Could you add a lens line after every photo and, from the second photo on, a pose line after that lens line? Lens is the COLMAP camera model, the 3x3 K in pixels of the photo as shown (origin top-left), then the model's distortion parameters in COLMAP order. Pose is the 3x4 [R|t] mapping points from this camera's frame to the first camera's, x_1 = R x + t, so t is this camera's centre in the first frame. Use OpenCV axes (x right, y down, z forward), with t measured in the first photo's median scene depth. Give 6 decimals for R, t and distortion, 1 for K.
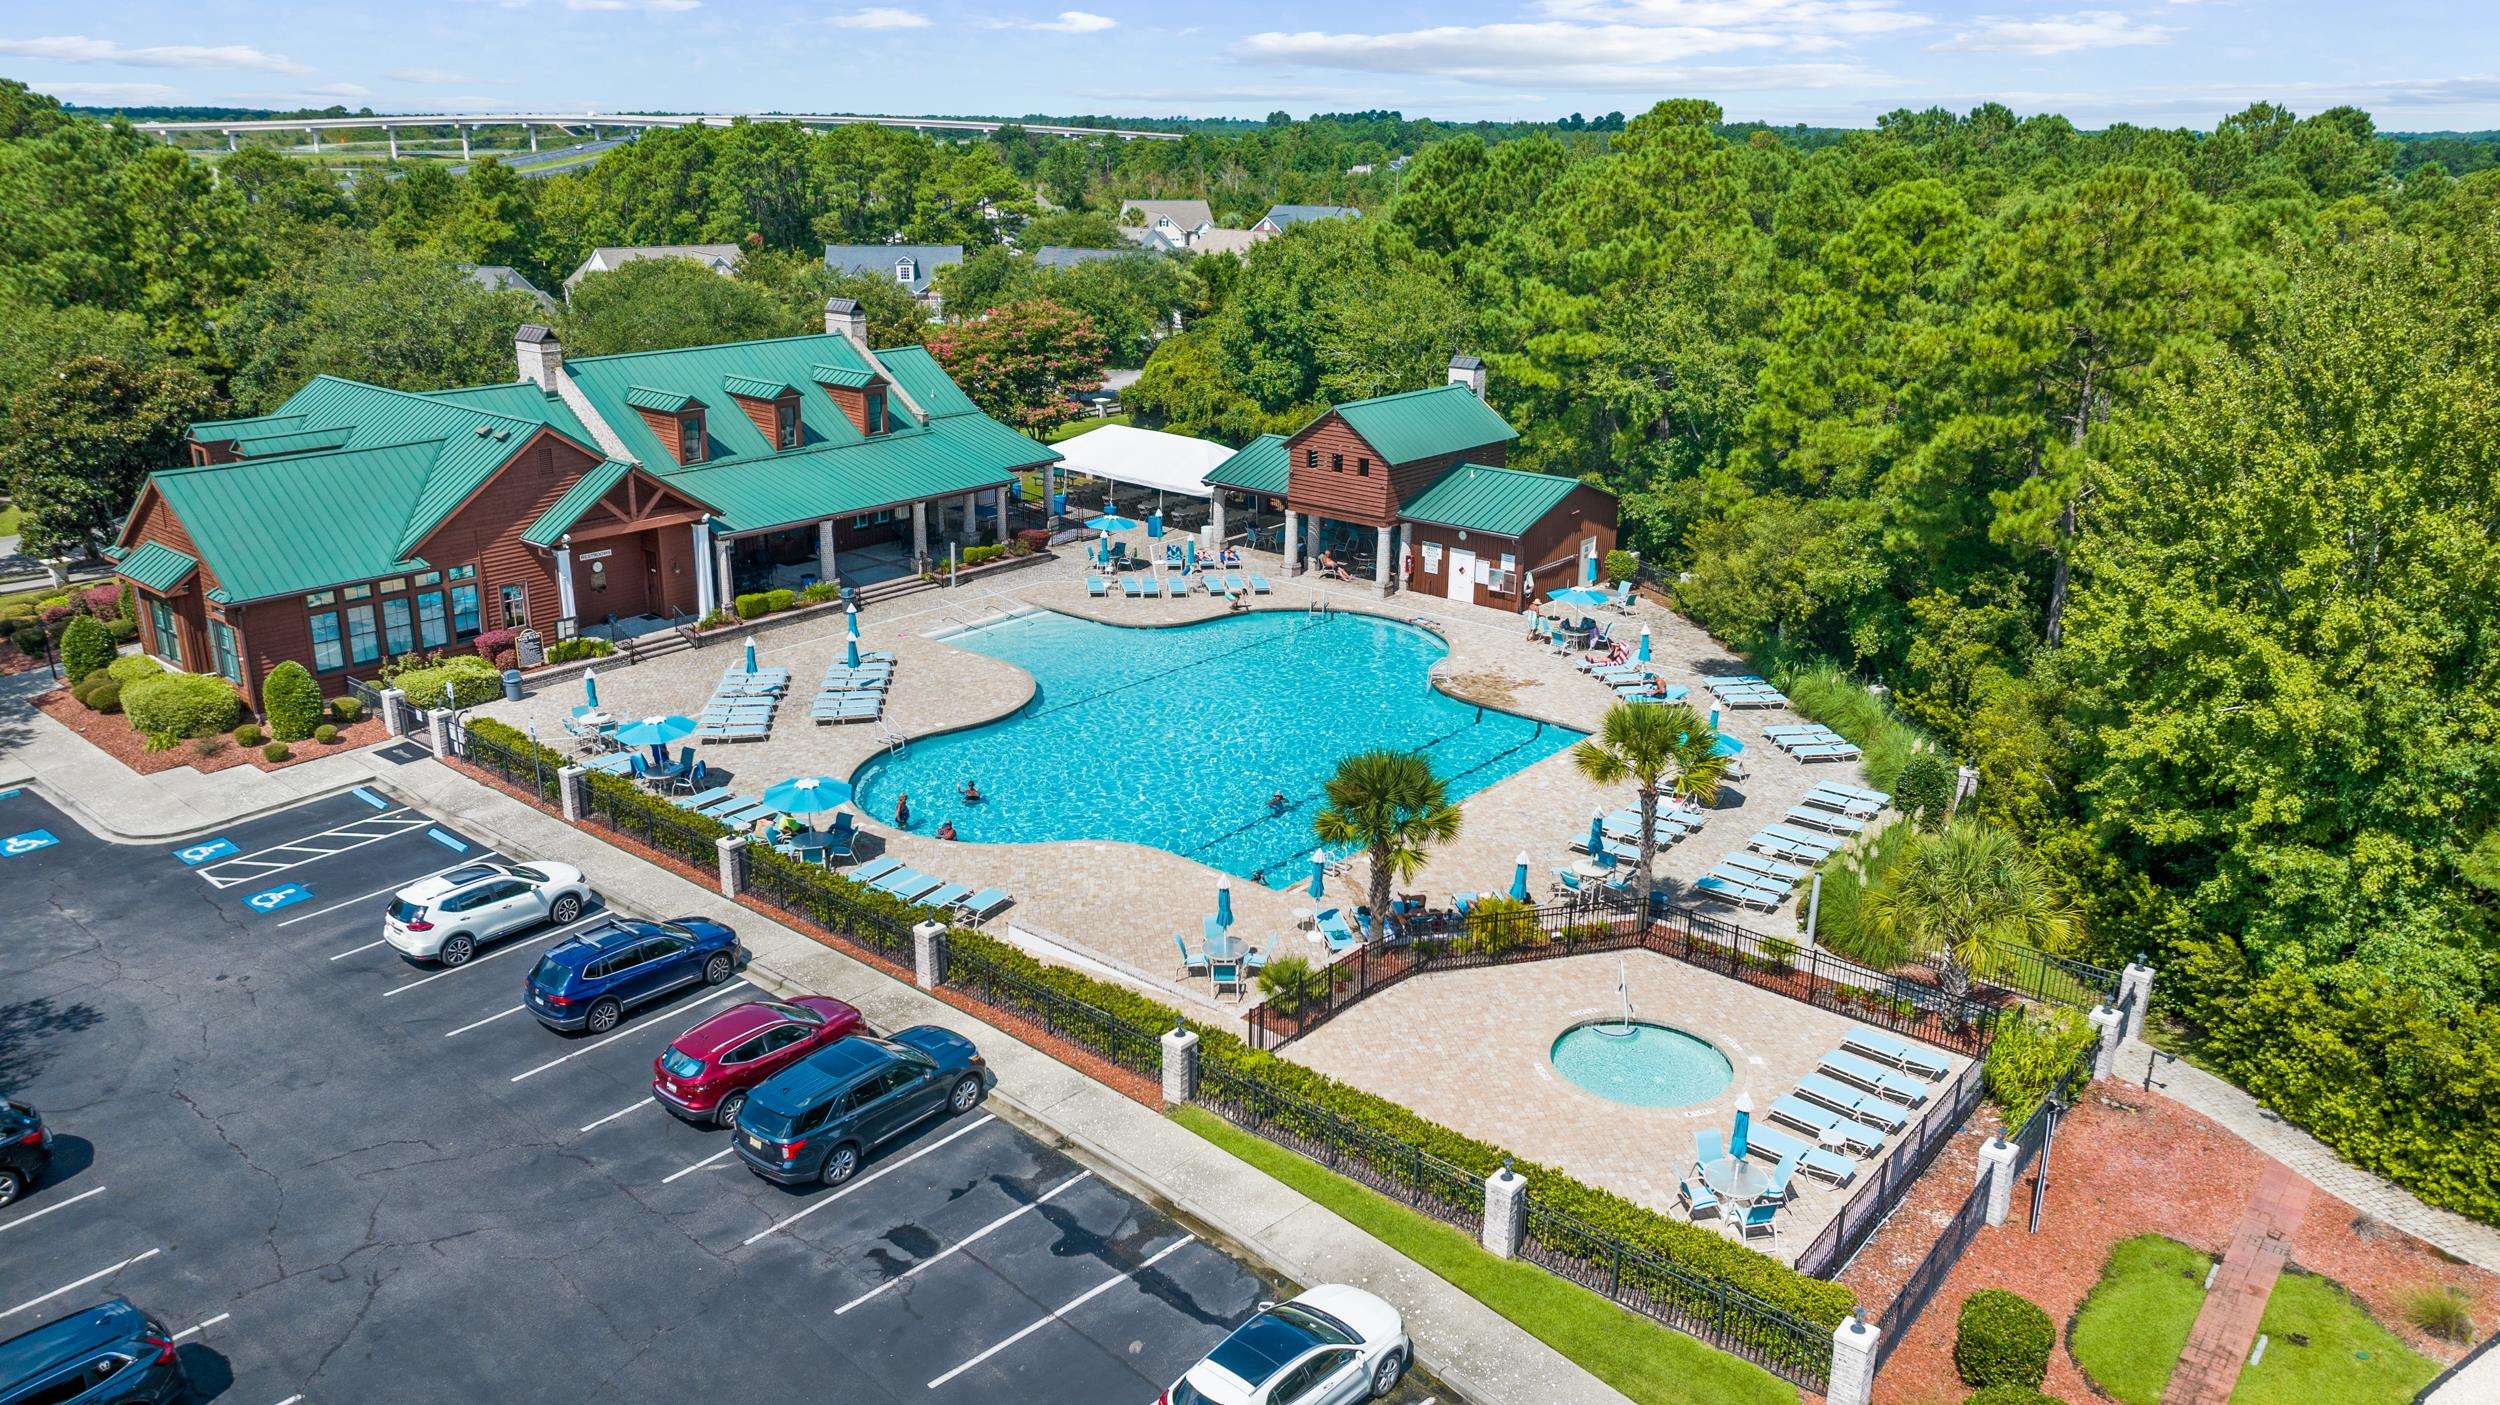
lens RADIAL K [[1738.5, 0, 1244.7], [0, 1738.5, 697.6], [0, 0, 1]] dist [-0.020782, 0.008846]
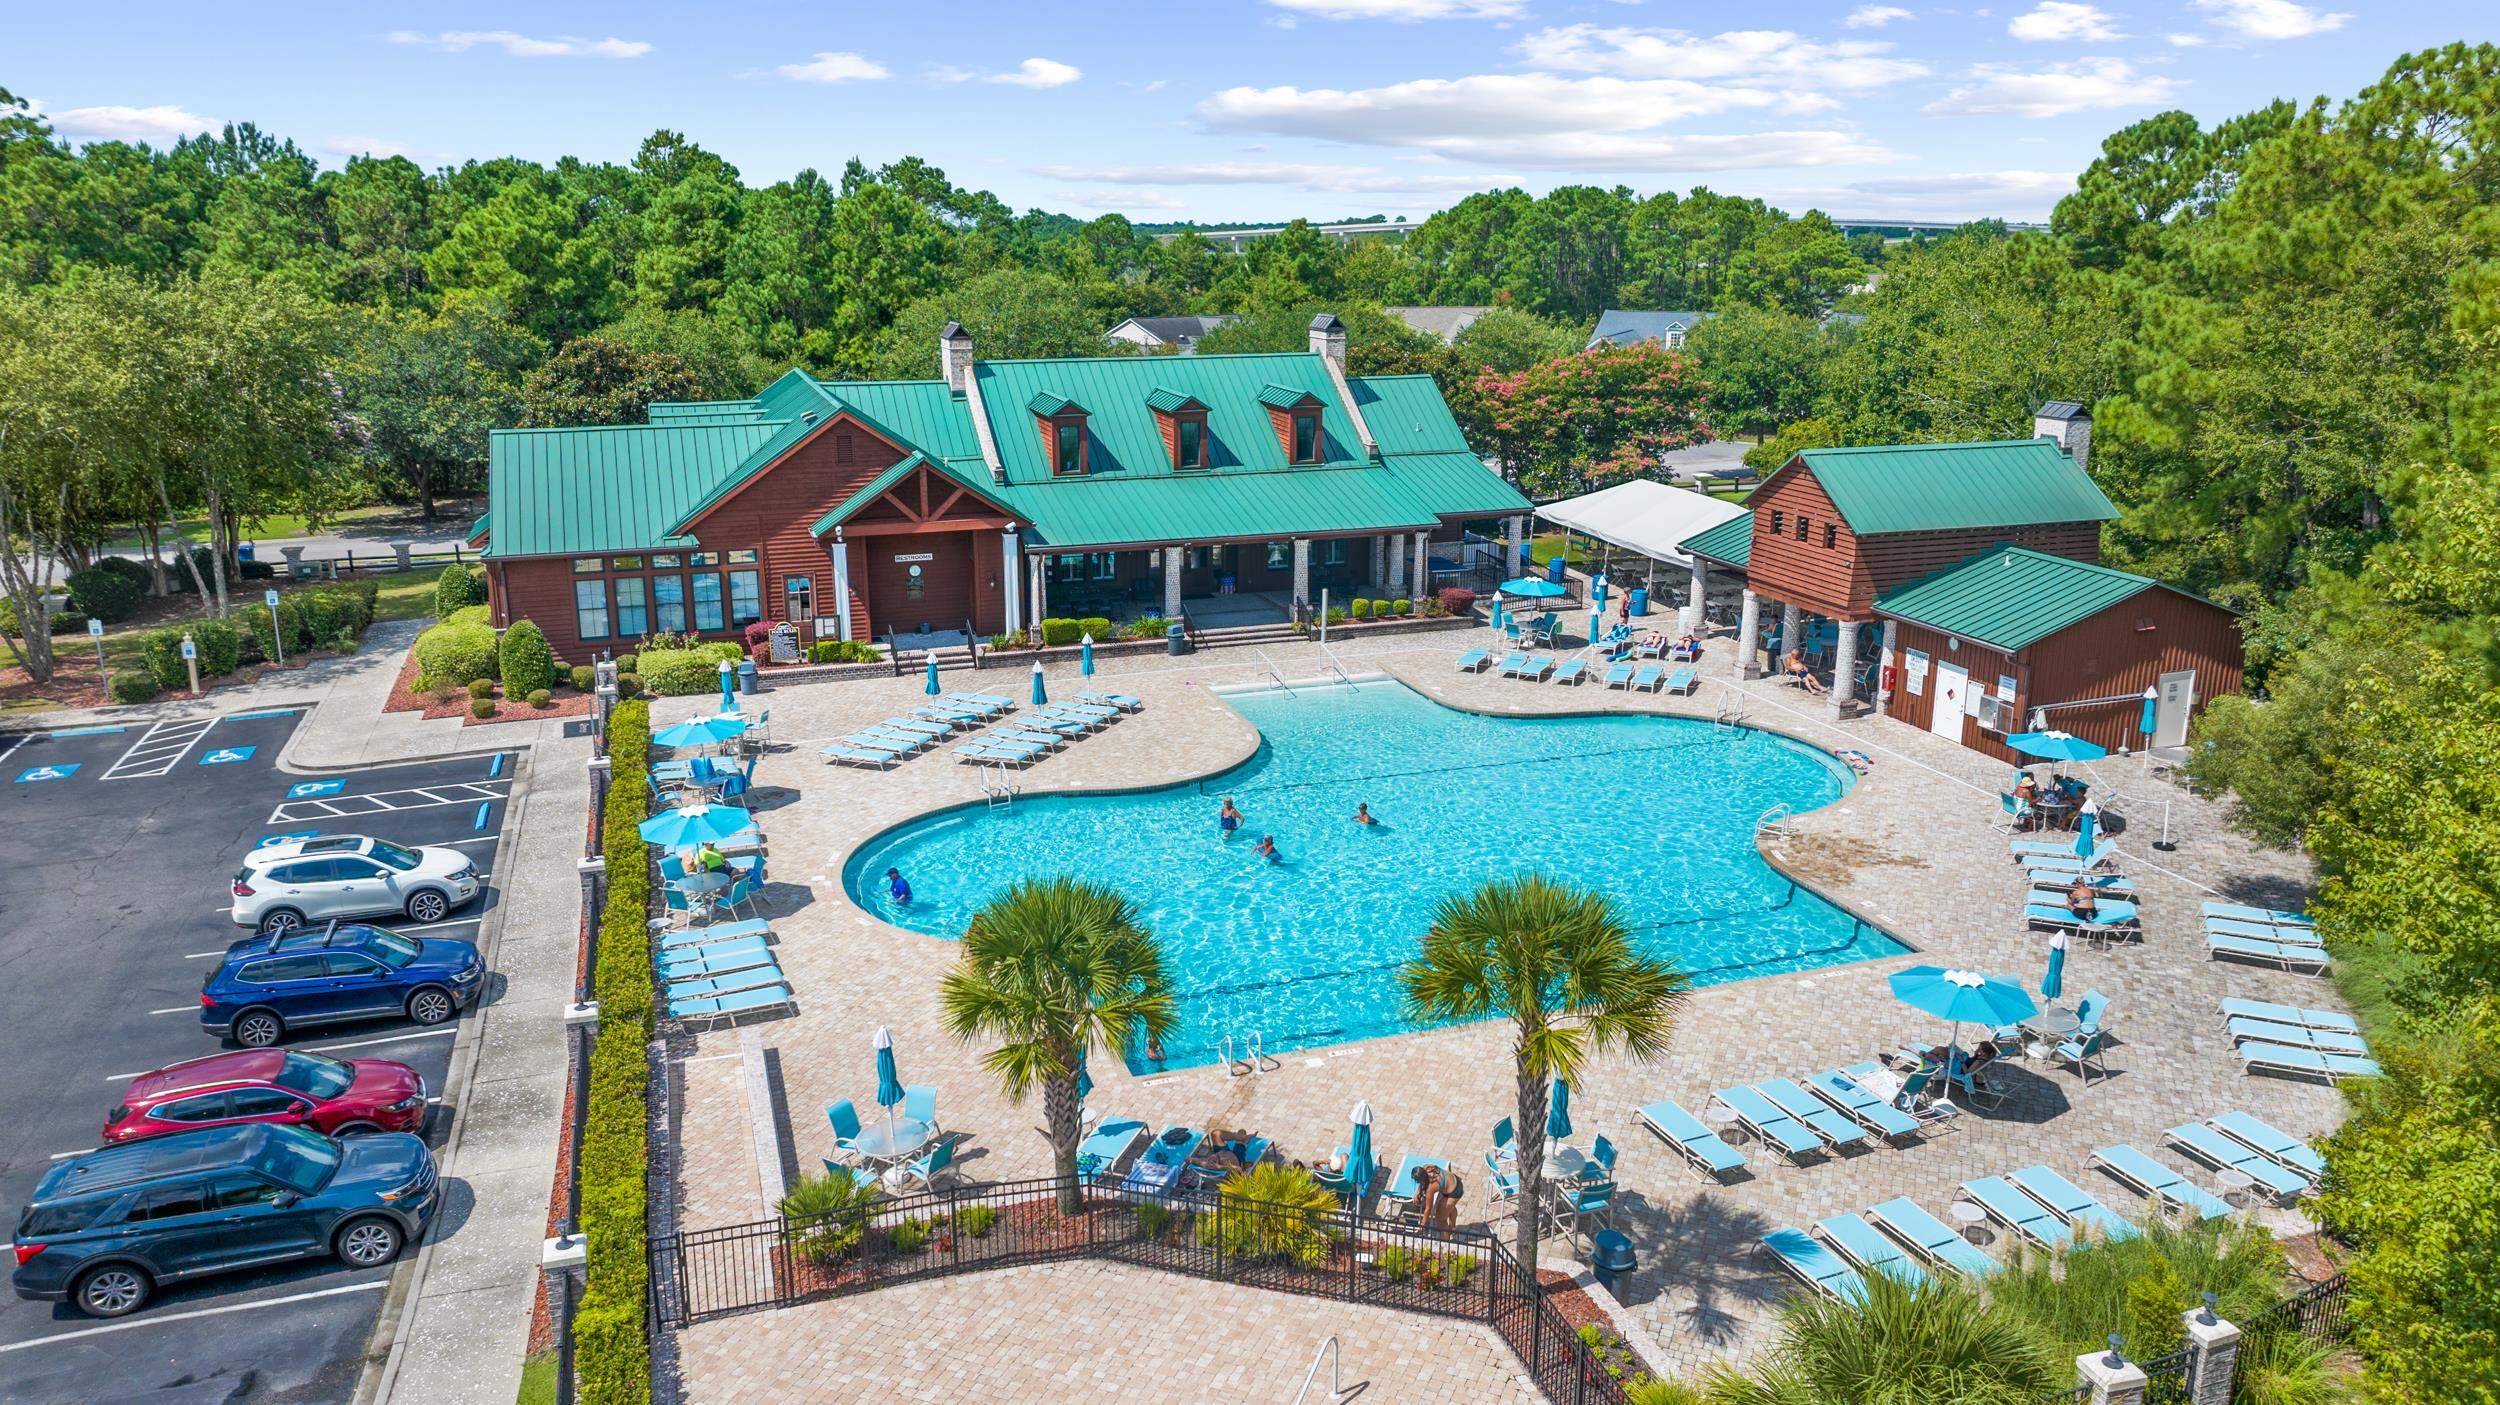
lens RADIAL K [[1738.5, 0, 1254.9], [0, 1738.5, 710.1], [0, 0, 1]] dist [-0.020782, 0.008846]
pose [[0.856606, 0.125933, -0.500367, 0.258725], [-0.151379, 0.988421, -0.010388, -0.019630], [0.493265, 0.084643, 0.865751, 0.293546]]
